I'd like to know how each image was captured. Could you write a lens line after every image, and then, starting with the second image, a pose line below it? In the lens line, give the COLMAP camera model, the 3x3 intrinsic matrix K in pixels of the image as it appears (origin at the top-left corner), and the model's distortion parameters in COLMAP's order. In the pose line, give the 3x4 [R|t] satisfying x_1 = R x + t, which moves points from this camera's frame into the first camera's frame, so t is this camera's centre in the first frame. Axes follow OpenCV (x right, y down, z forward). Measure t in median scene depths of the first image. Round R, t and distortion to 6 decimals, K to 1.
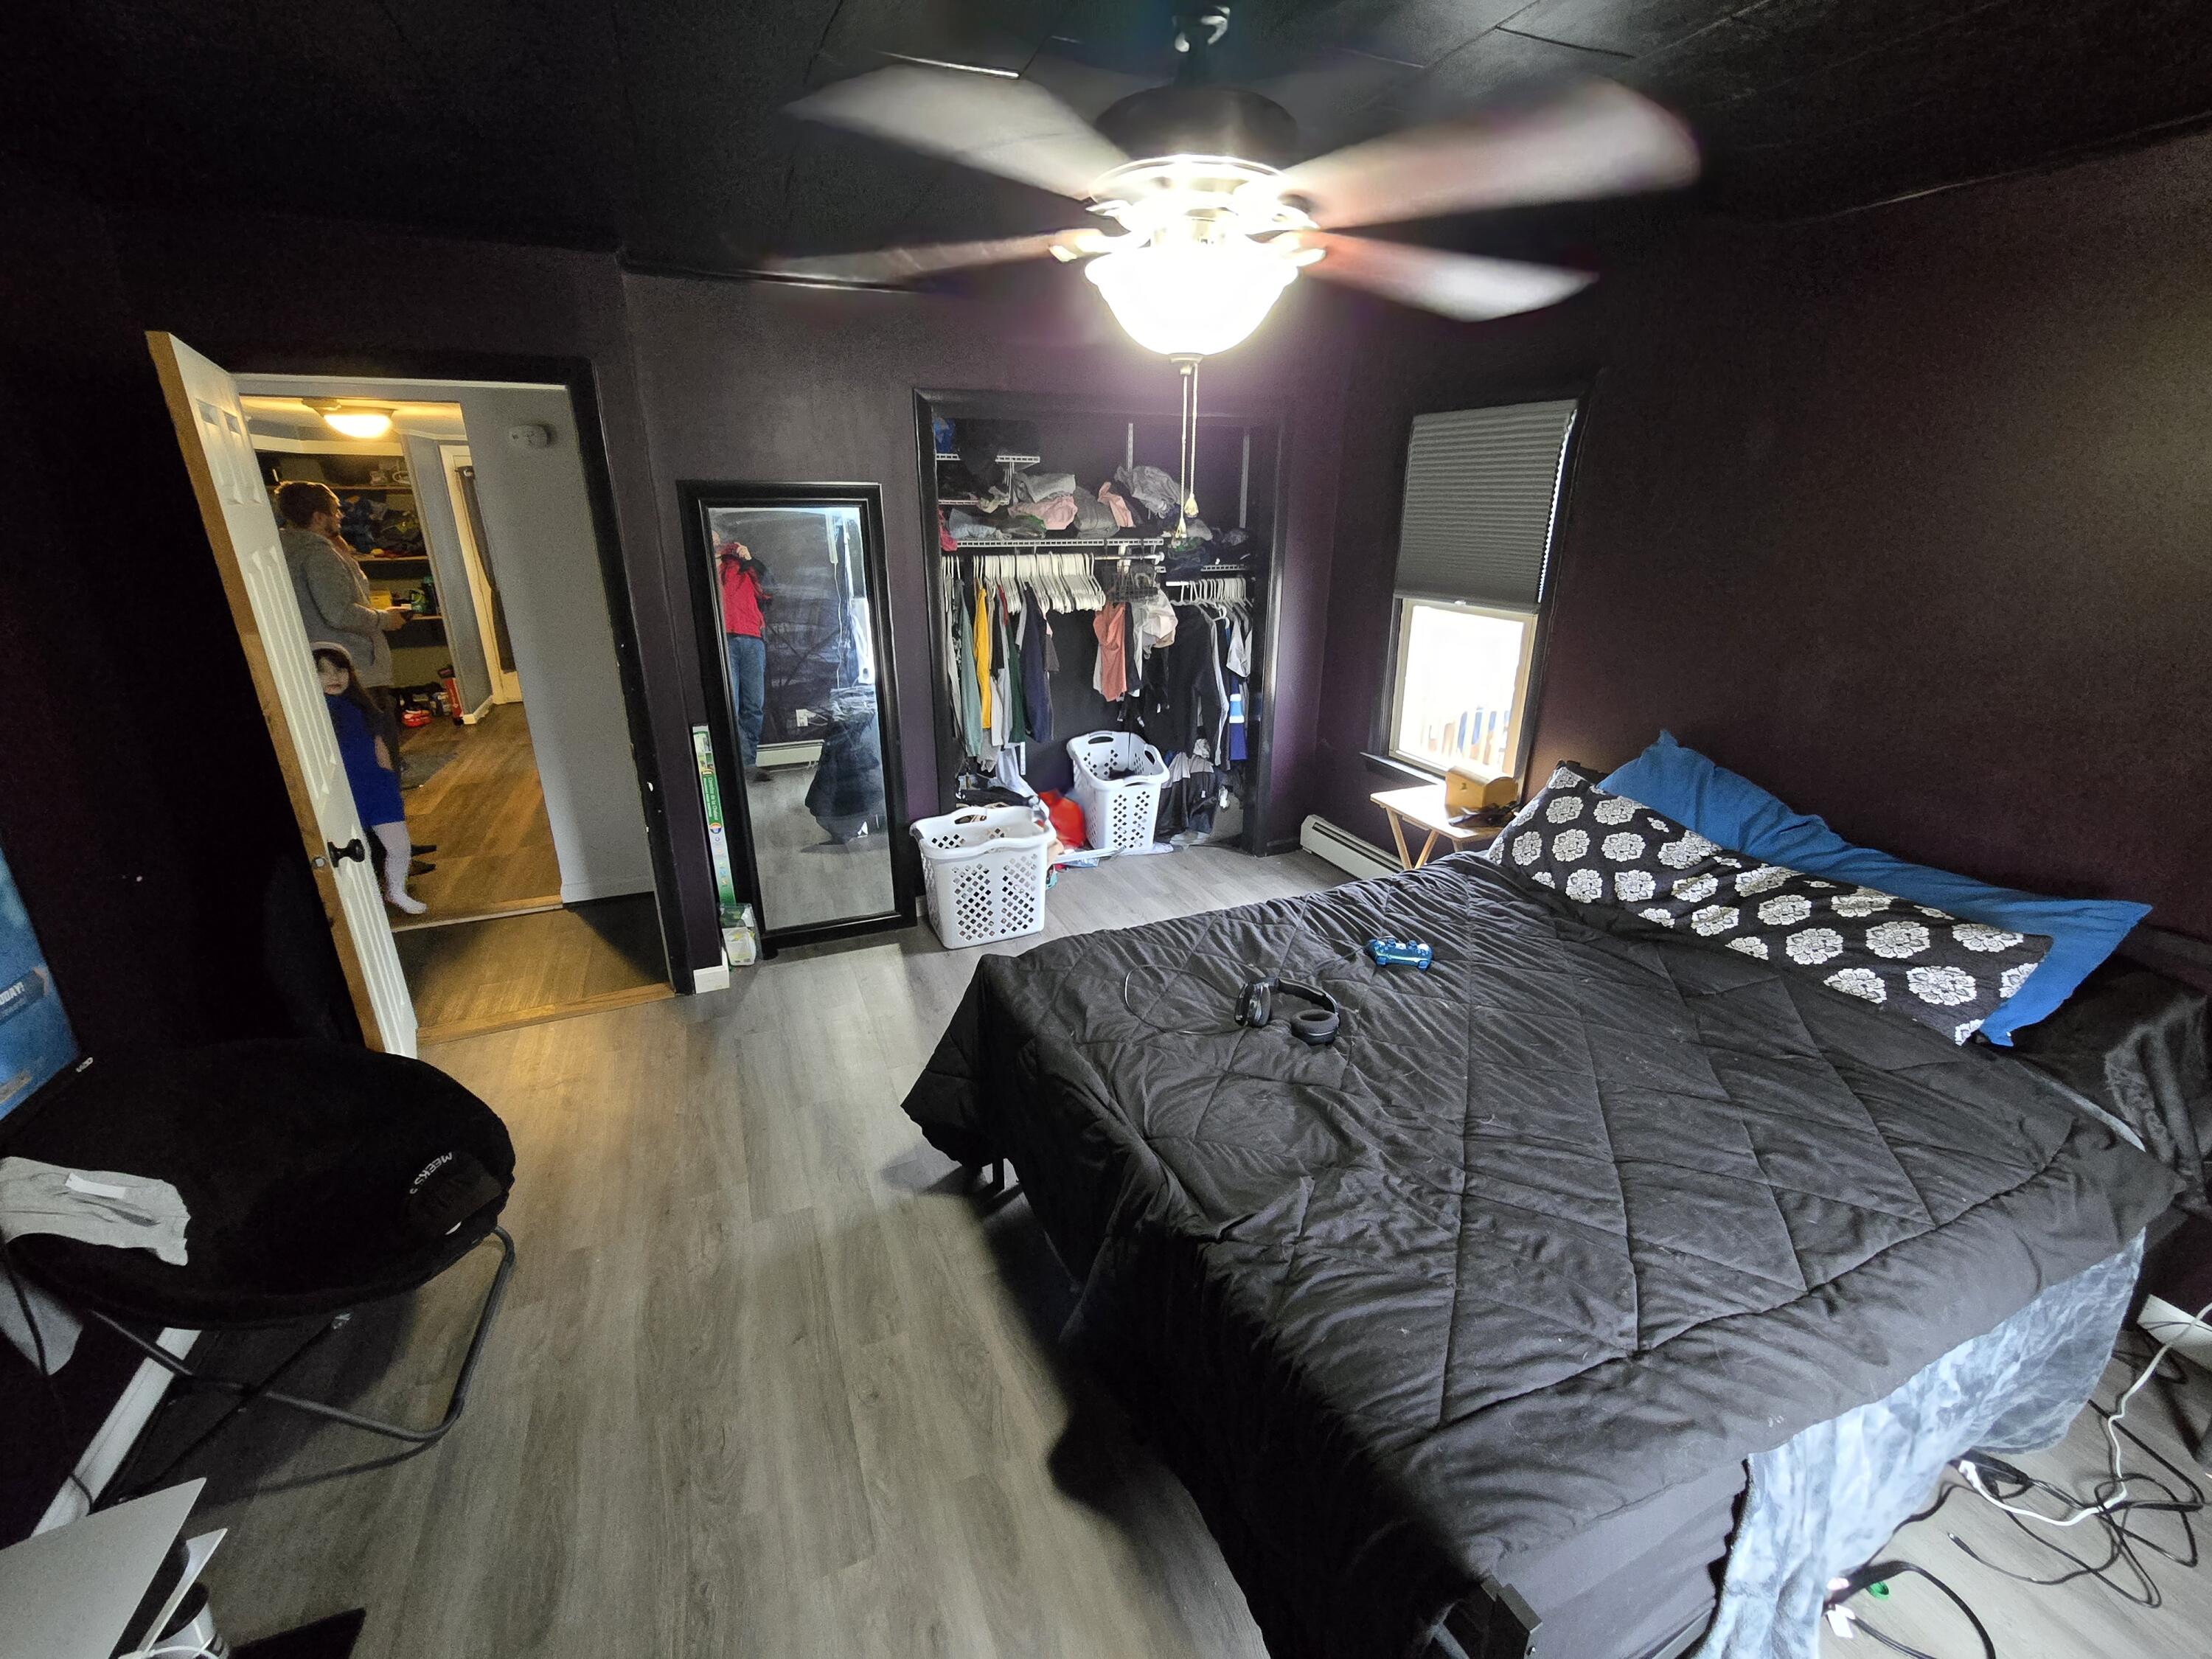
lens RADIAL K [[921.0, 0, 1108.3], [0, 921.0, 819.0], [0, 0, 1]] dist [0.004288, -0.001124]
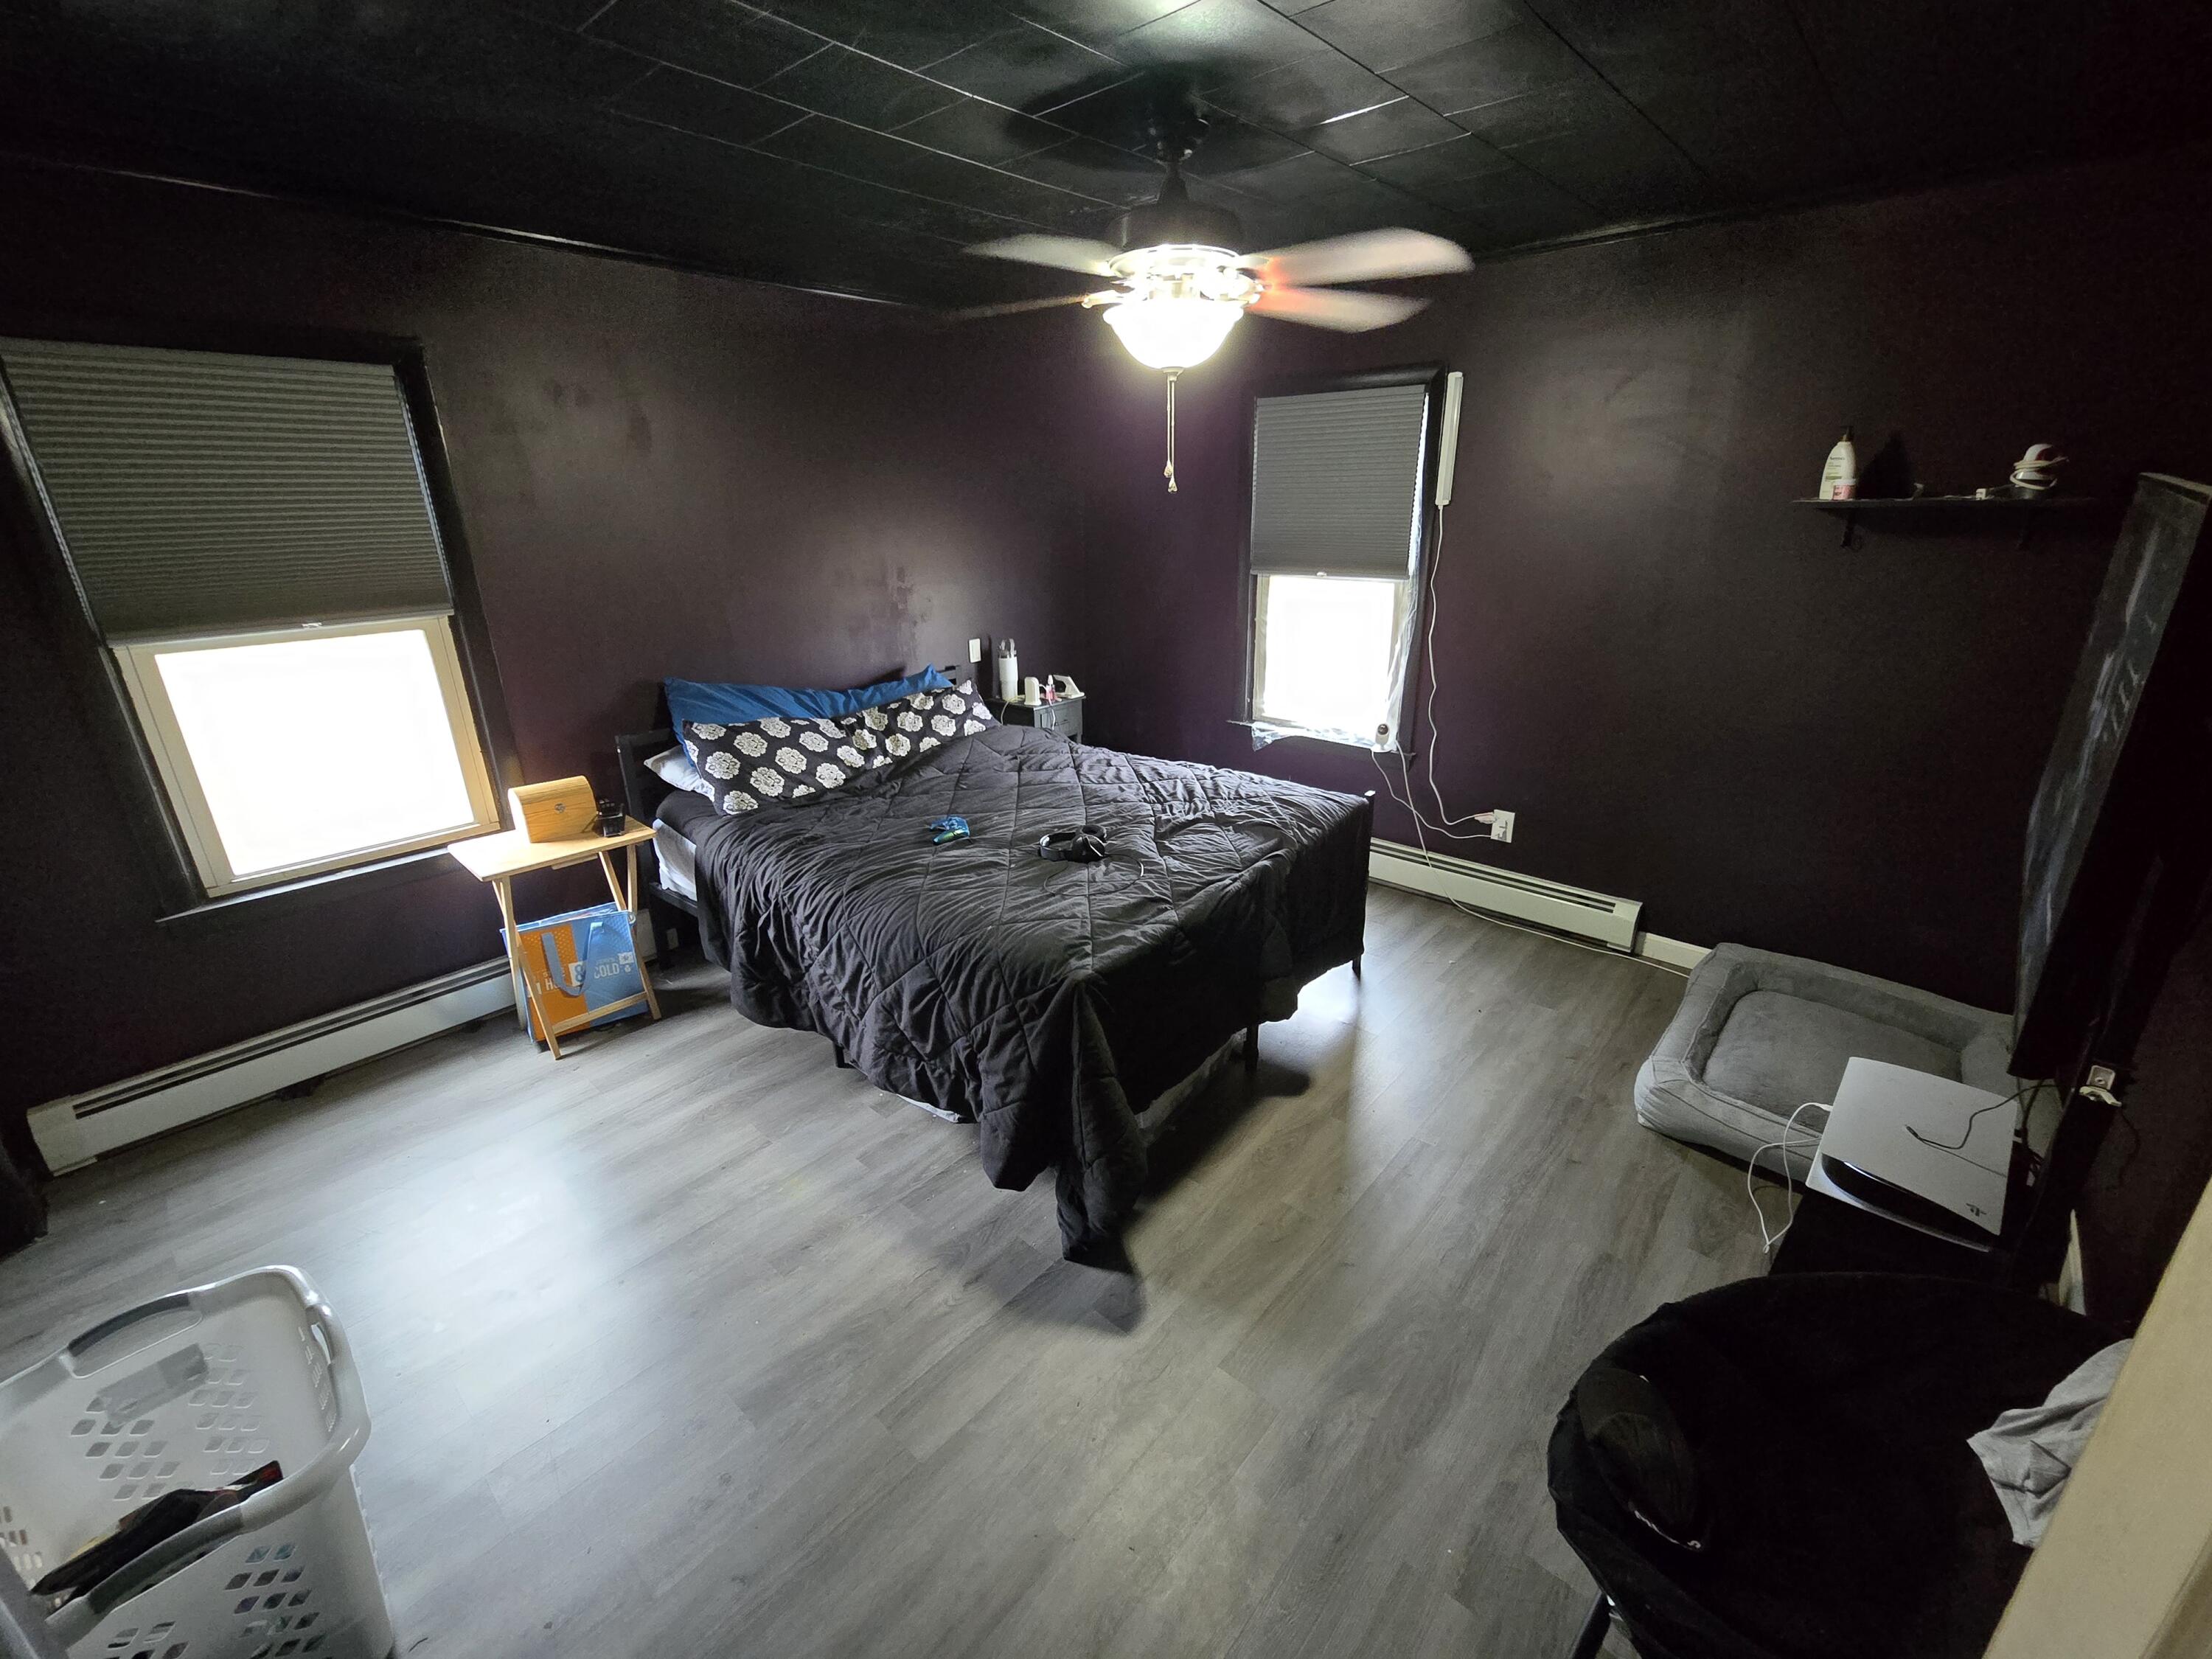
lens RADIAL K [[921.0, 0, 1111.0], [0, 921.0, 830.0], [0, 0, 1]] dist [0.004288, -0.001124]
pose [[-0.434573, -0.305910, 0.847092, -0.824181], [0.309161, 0.832729, 0.459328, -0.357090], [-0.845911, 0.461499, -0.267306, 1.102118]]
